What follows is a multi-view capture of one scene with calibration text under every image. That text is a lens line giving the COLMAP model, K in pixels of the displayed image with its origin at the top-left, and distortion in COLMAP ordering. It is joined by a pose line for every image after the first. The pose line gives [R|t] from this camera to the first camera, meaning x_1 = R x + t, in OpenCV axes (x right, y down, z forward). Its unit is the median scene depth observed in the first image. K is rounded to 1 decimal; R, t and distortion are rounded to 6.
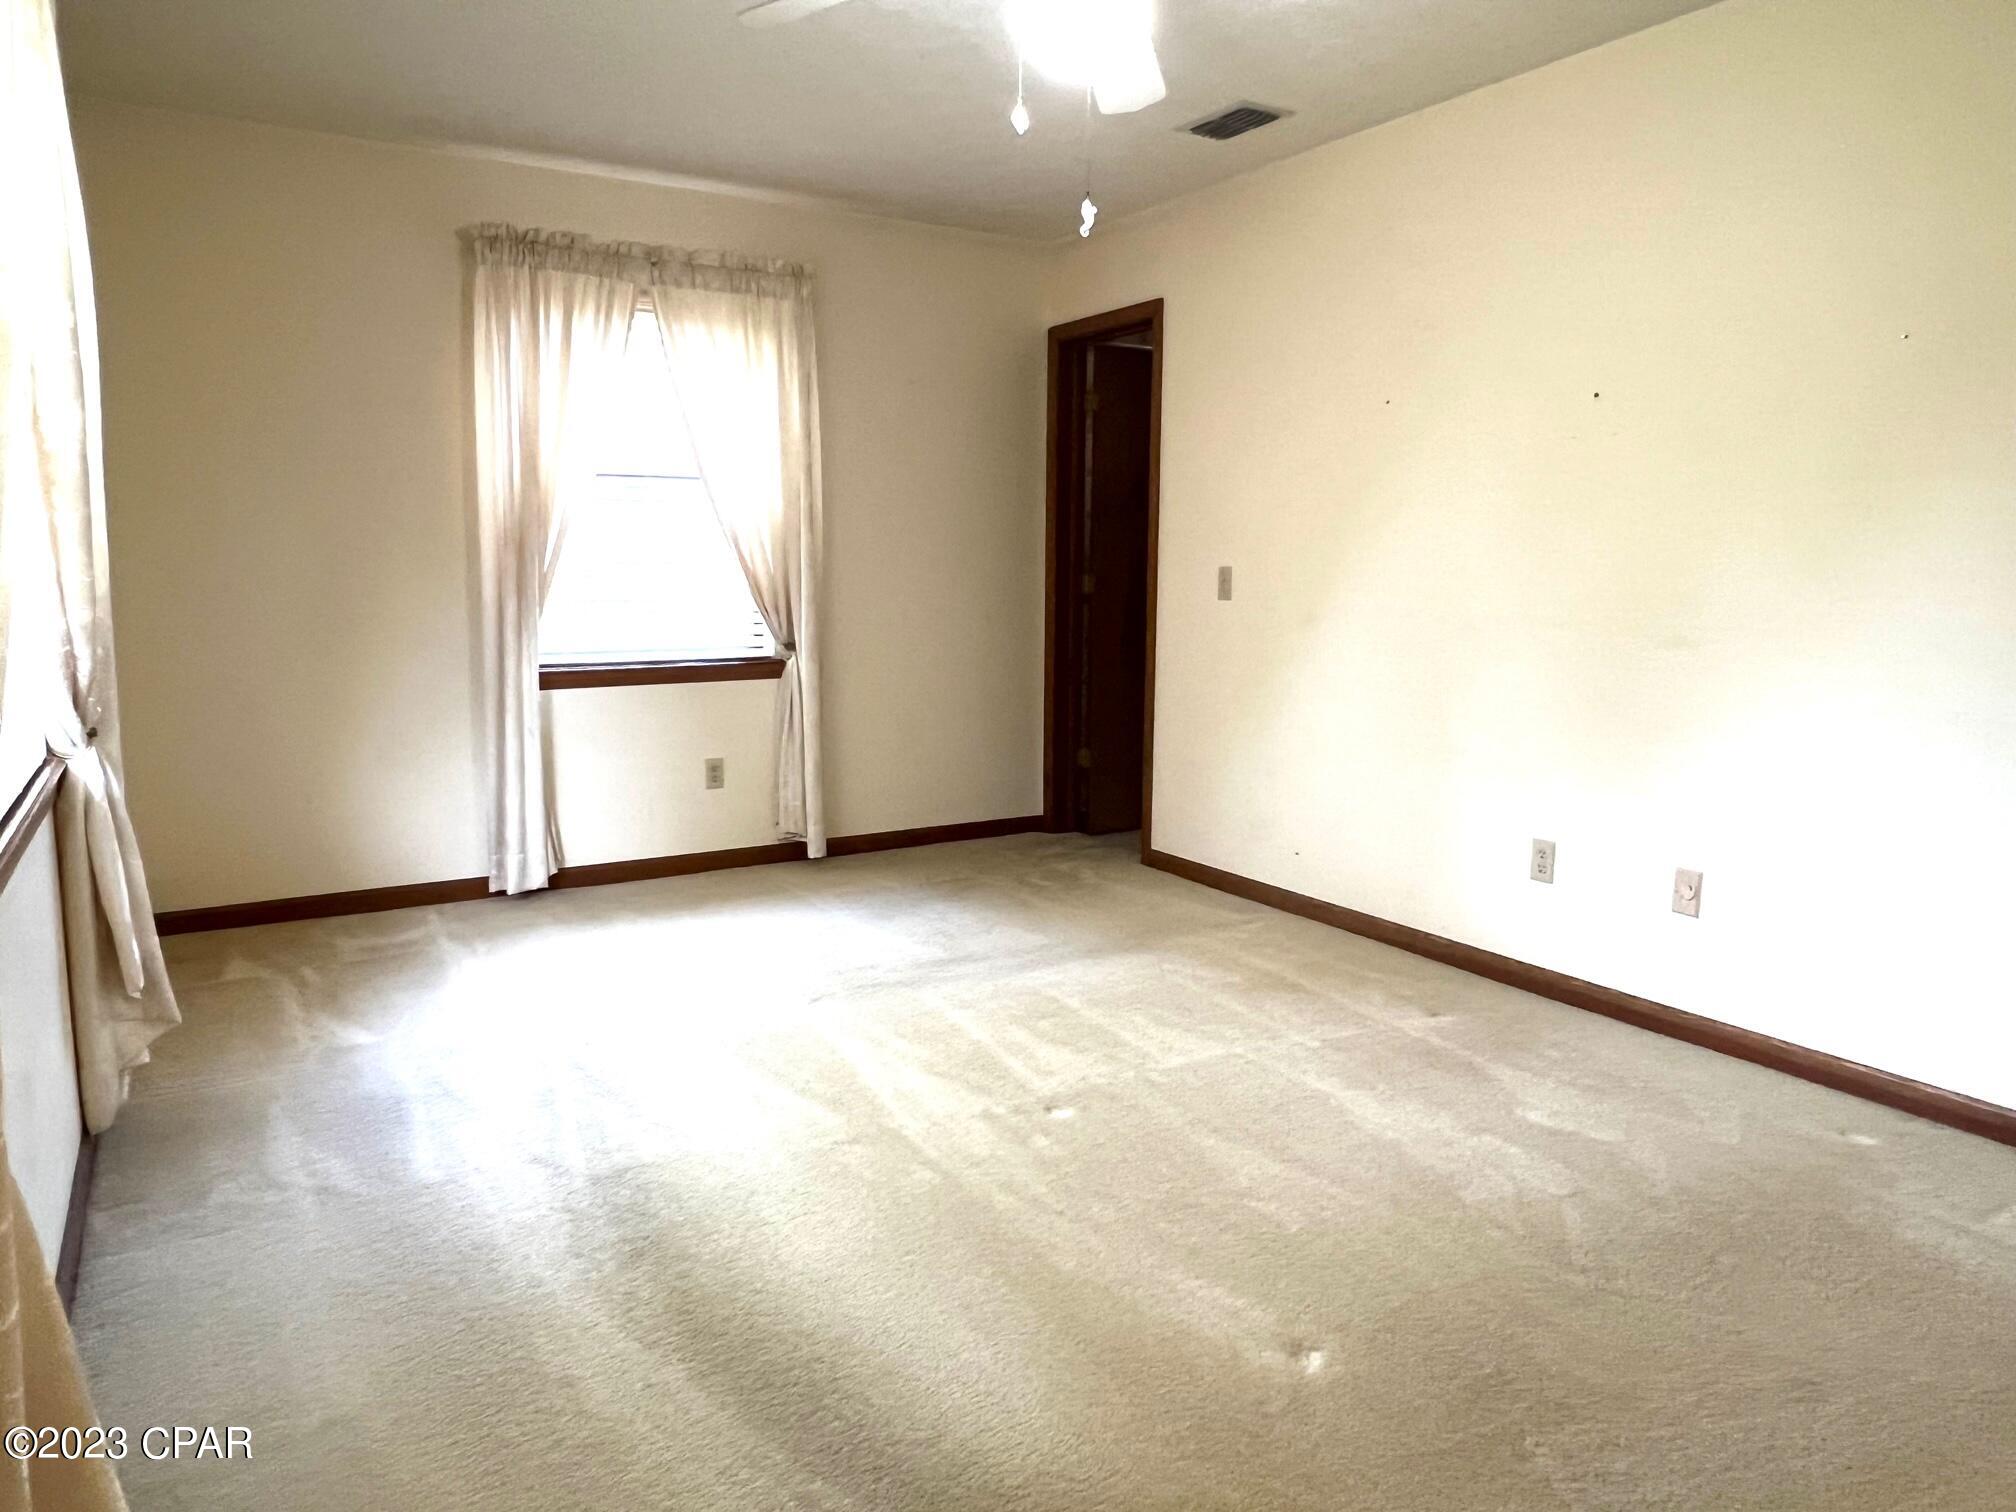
lens RADIAL K [[1321.9, 0, 998.1], [0, 1321.9, 760.7], [0, 0, 1]] dist [0.000384, 0.002043]
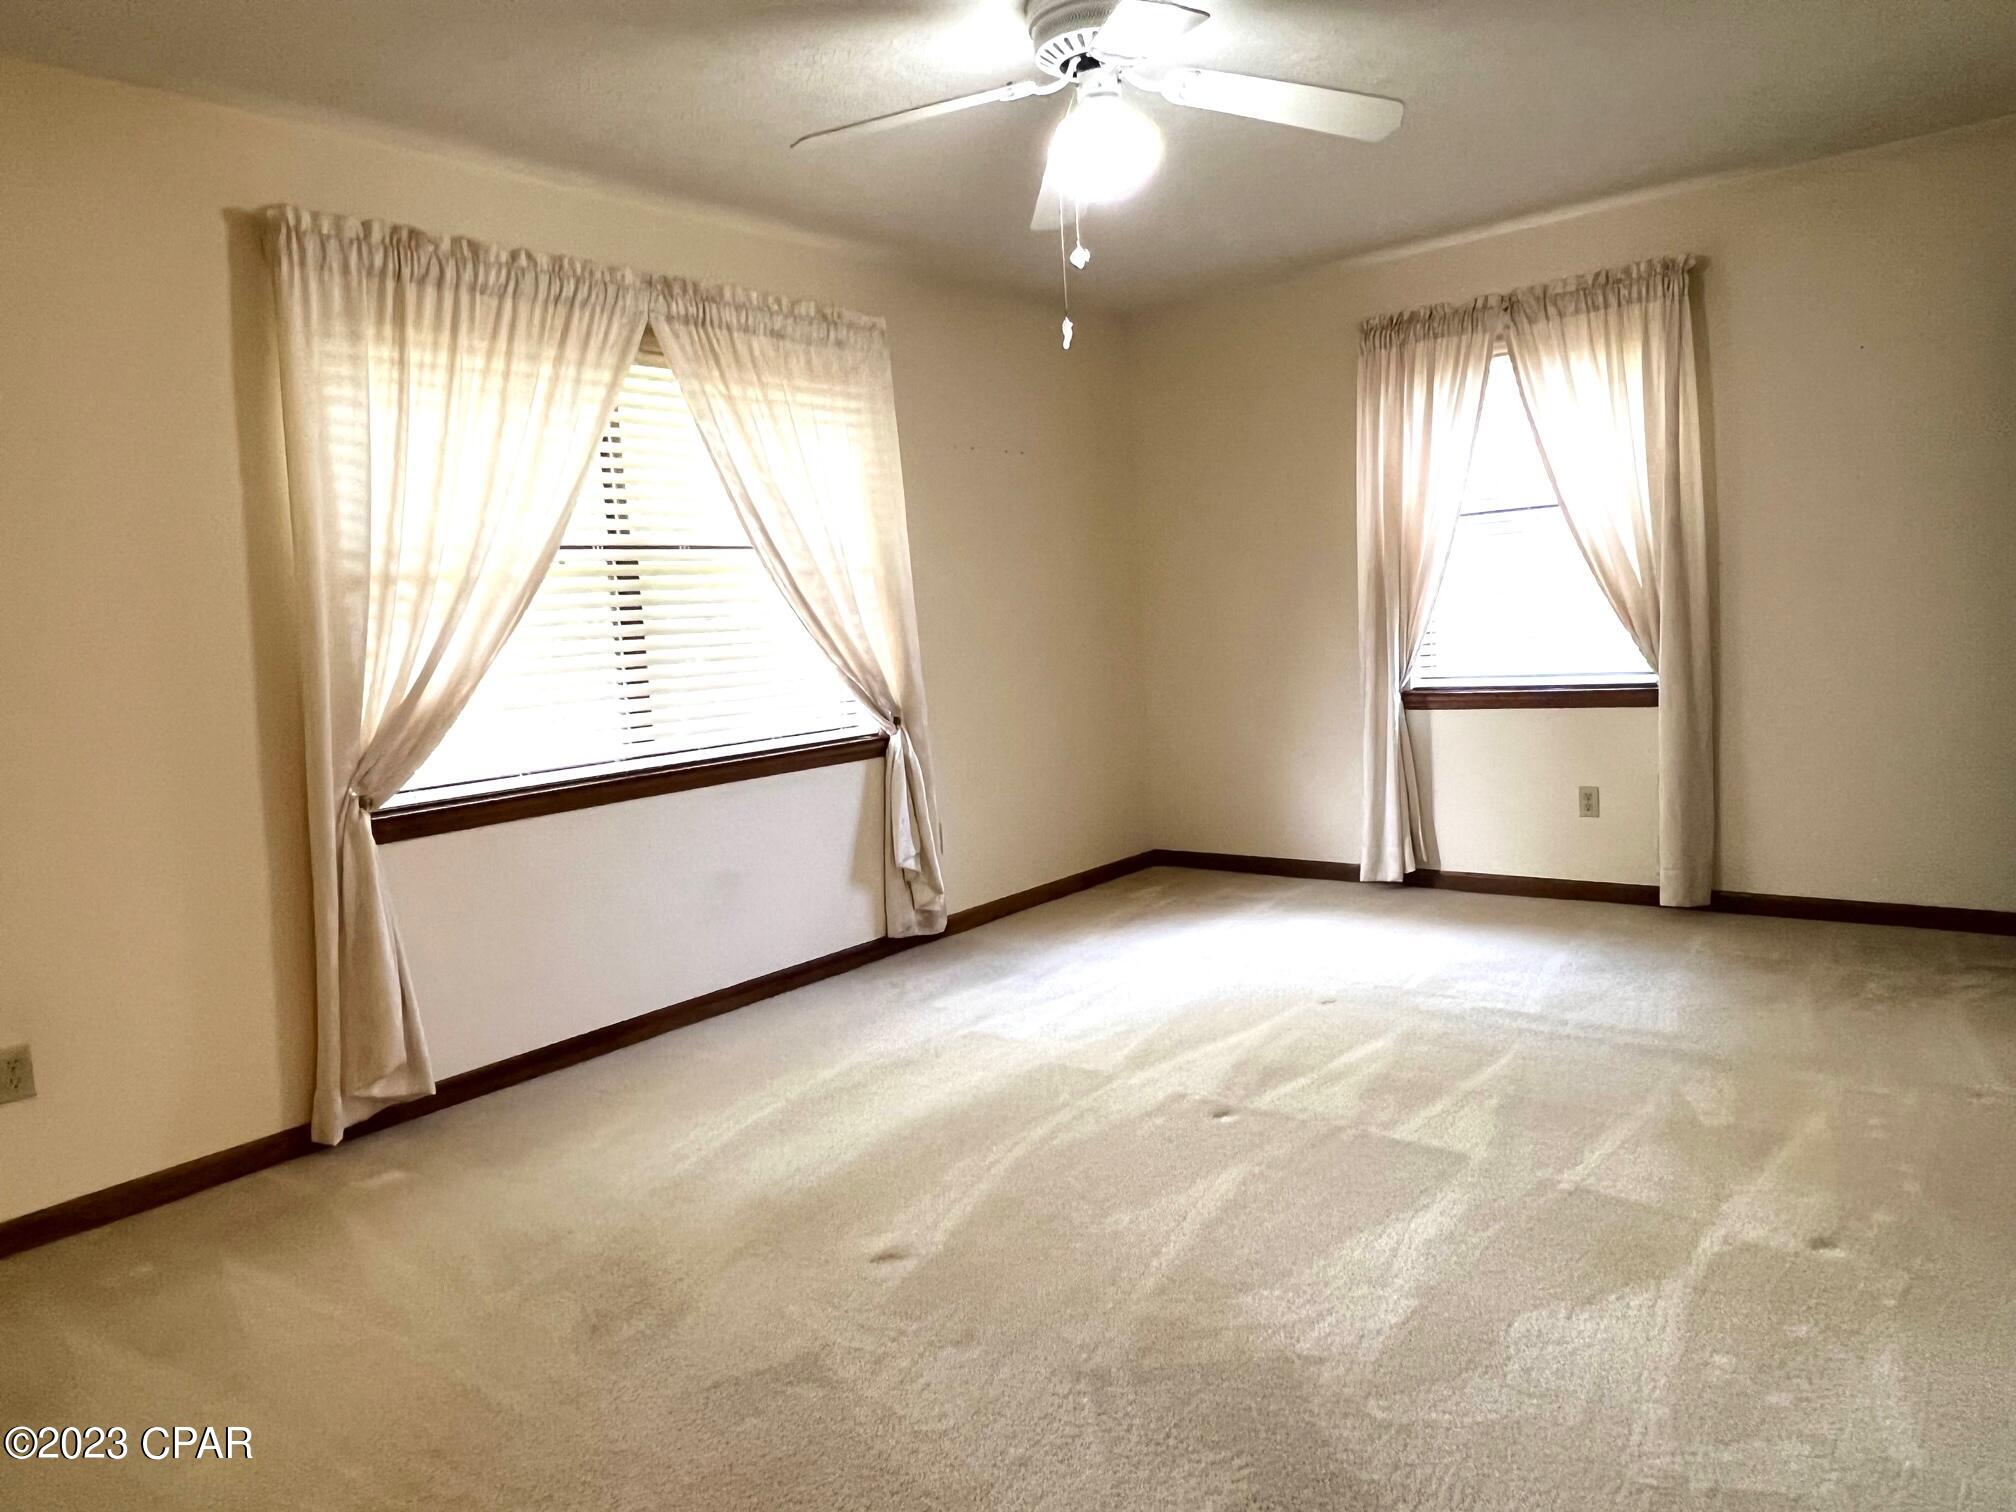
lens RADIAL K [[1321.9, 0, 995.2], [0, 1321.9, 750.4], [0, 0, 1]] dist [0.000384, 0.002043]
pose [[0.347177, 0.067626, -0.935358, 0.601122], [-0.078510, 0.995991, 0.042869, -0.039123], [0.934508, 0.058552, 0.351094, 0.269481]]
